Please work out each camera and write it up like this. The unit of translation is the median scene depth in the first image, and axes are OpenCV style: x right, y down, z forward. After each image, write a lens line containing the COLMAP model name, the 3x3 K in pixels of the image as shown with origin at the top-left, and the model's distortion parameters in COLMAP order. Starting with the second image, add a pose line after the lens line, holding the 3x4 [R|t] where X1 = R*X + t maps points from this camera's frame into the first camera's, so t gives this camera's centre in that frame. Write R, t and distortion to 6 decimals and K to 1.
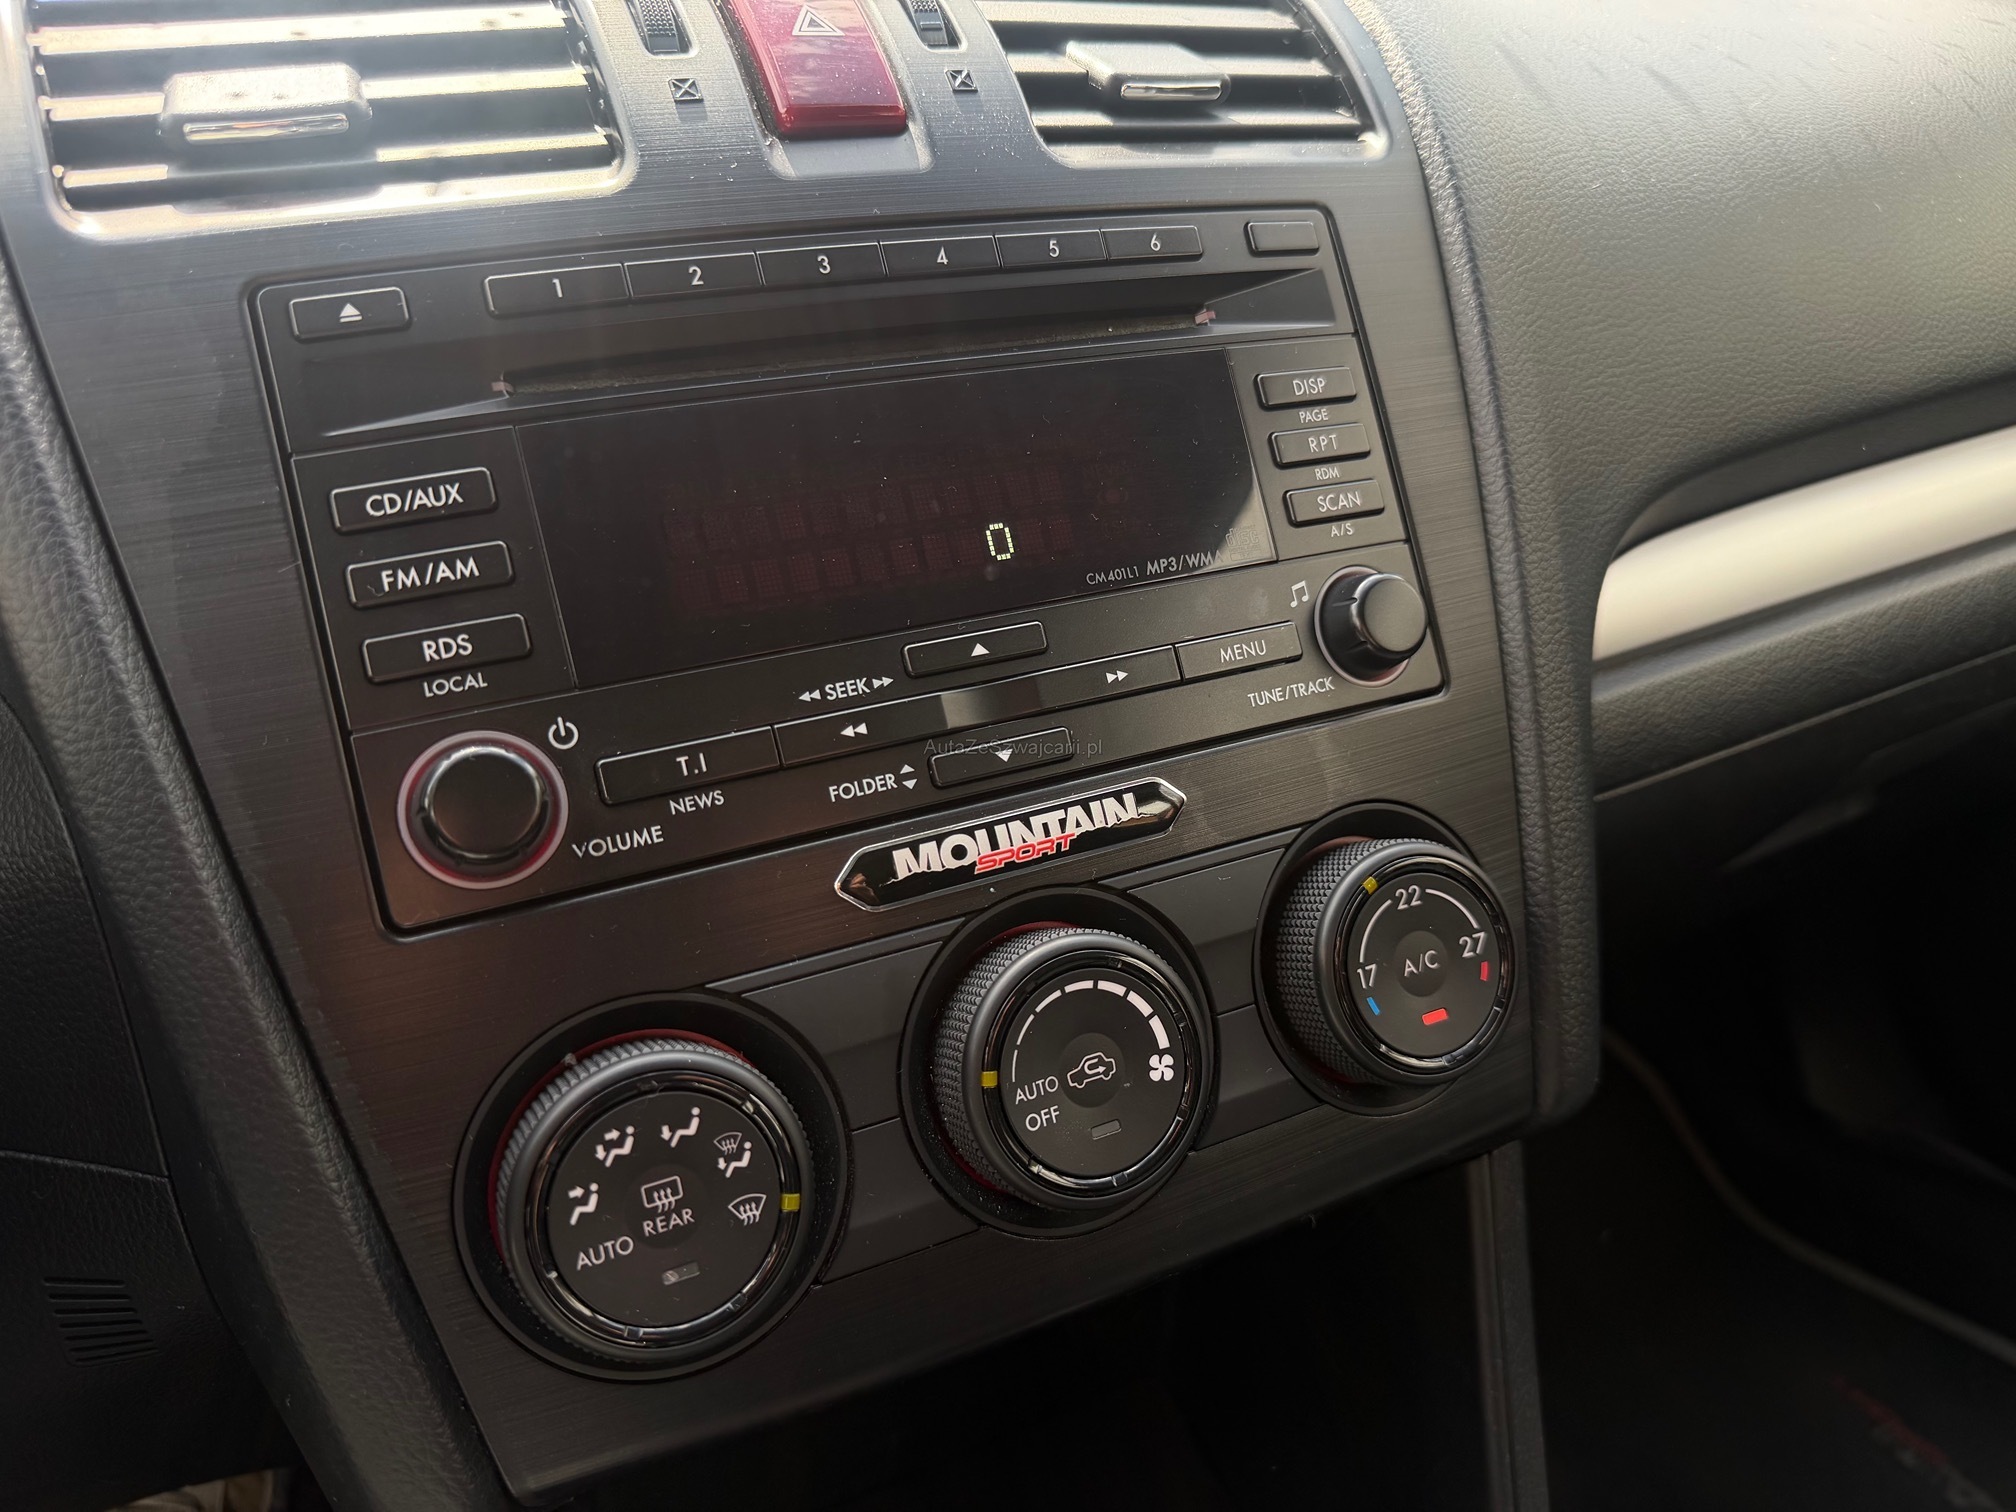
lens RADIAL K [[1427.3, 0, 1010.6], [0, 1427.3, 756.4], [0, 0, 1]] dist [0.016305, -0.026185]
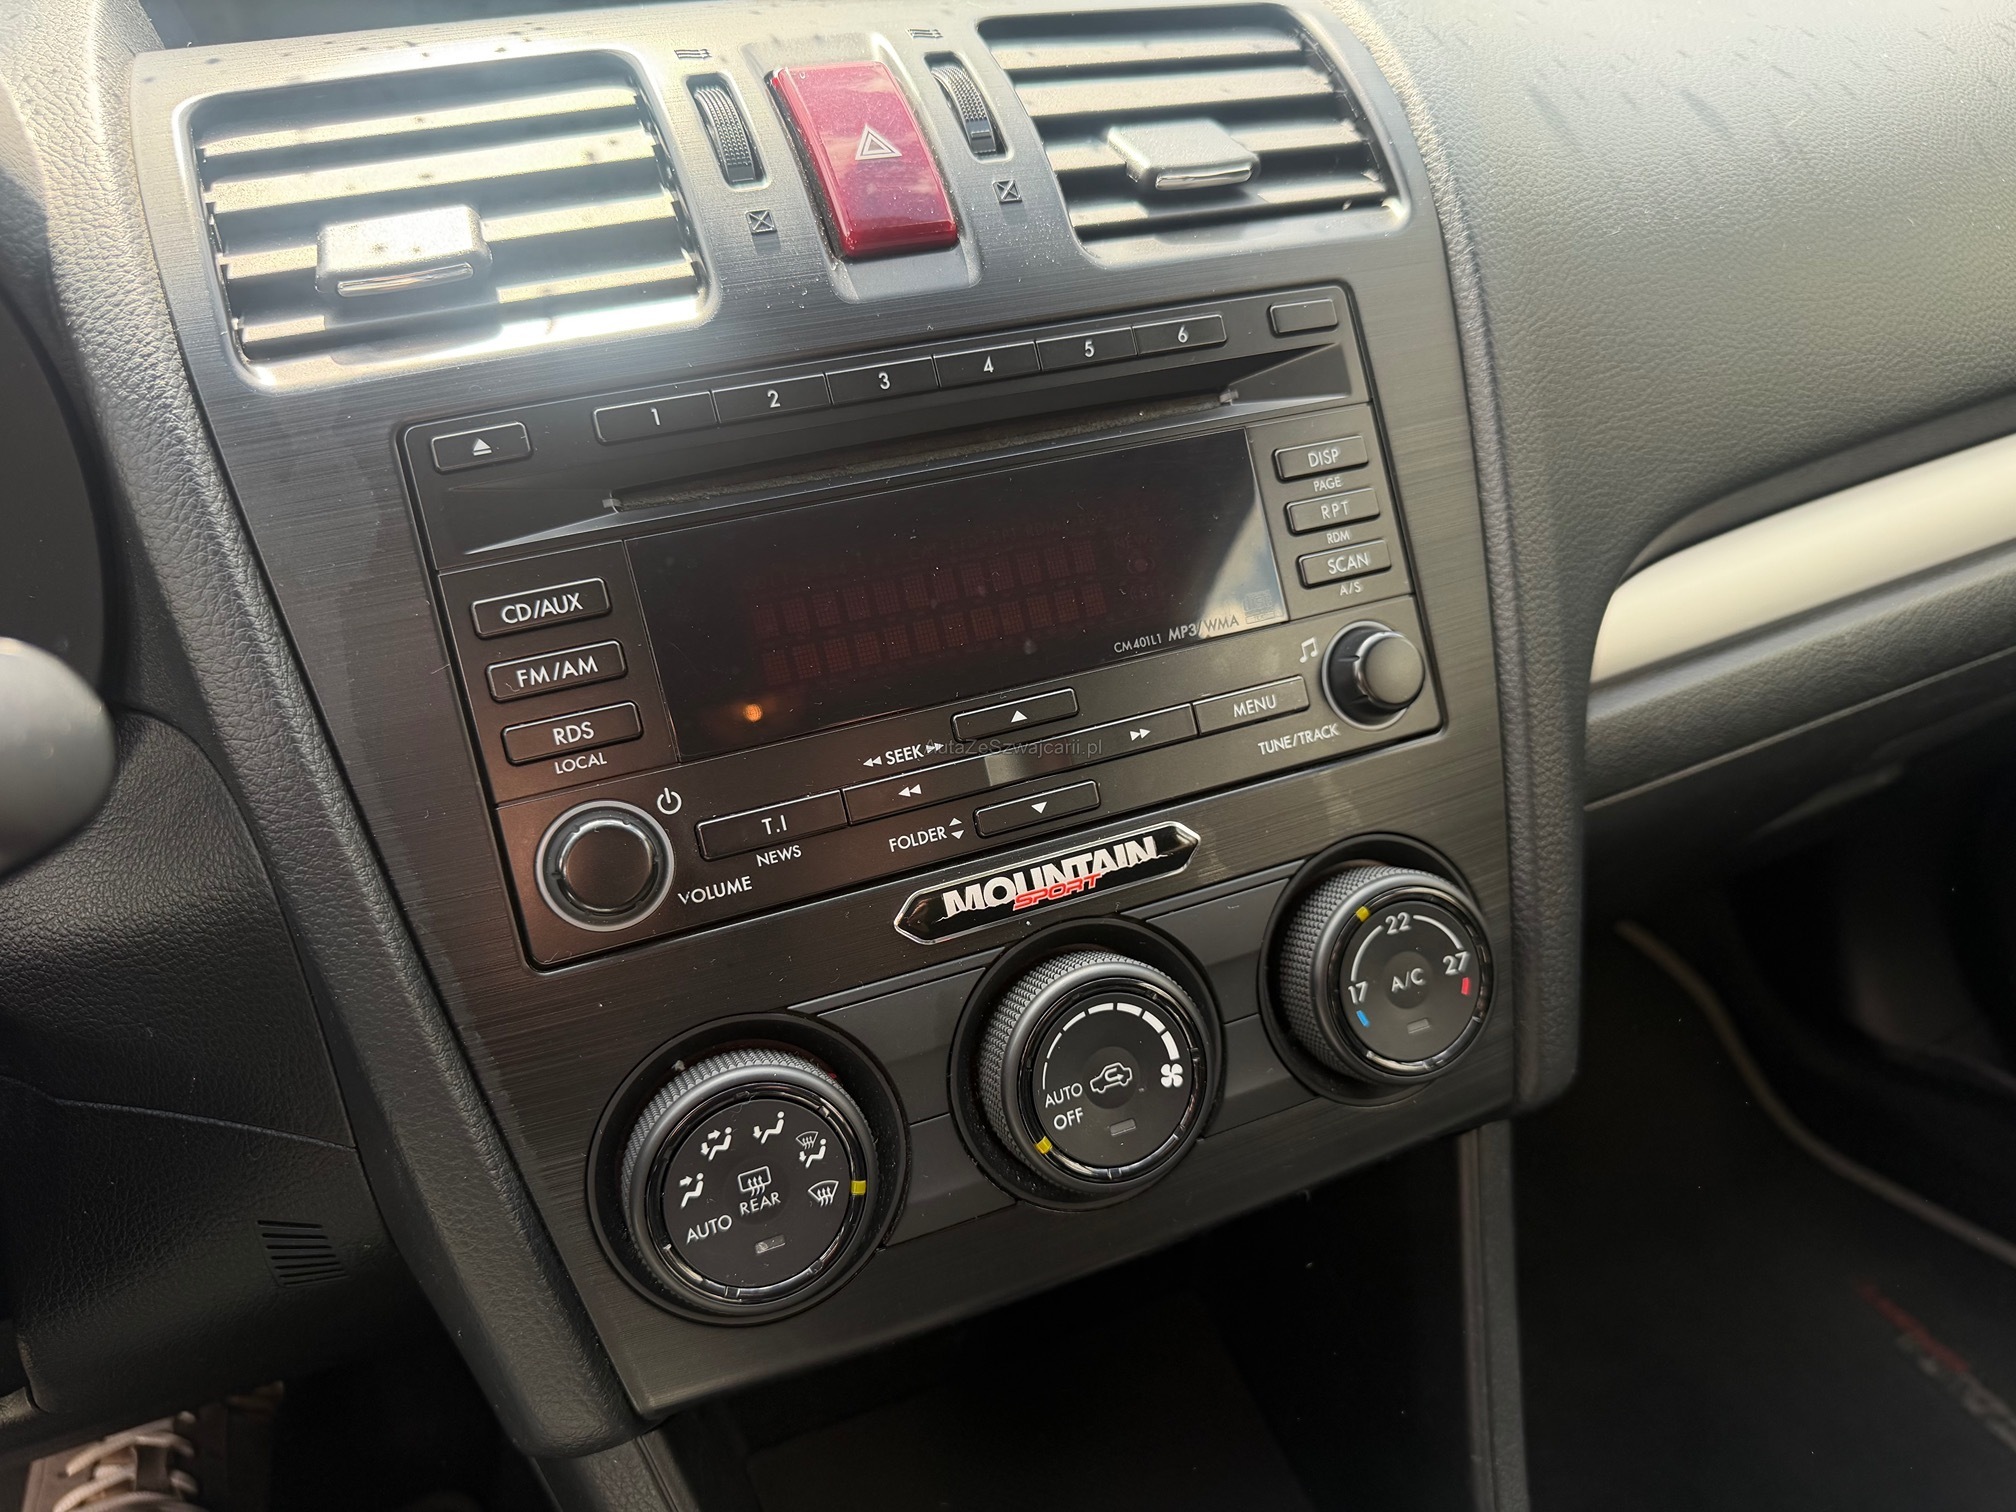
lens RADIAL K [[1427.3, 0, 1002.1], [0, 1427.3, 767.0], [0, 0, 1]] dist [0.016305, -0.026185]
pose [[0.998028, 0.008173, -0.062231, 0.034976], [-0.002432, 0.995776, 0.091782, -0.133463], [0.062719, -0.091450, 0.993833, -0.144672]]
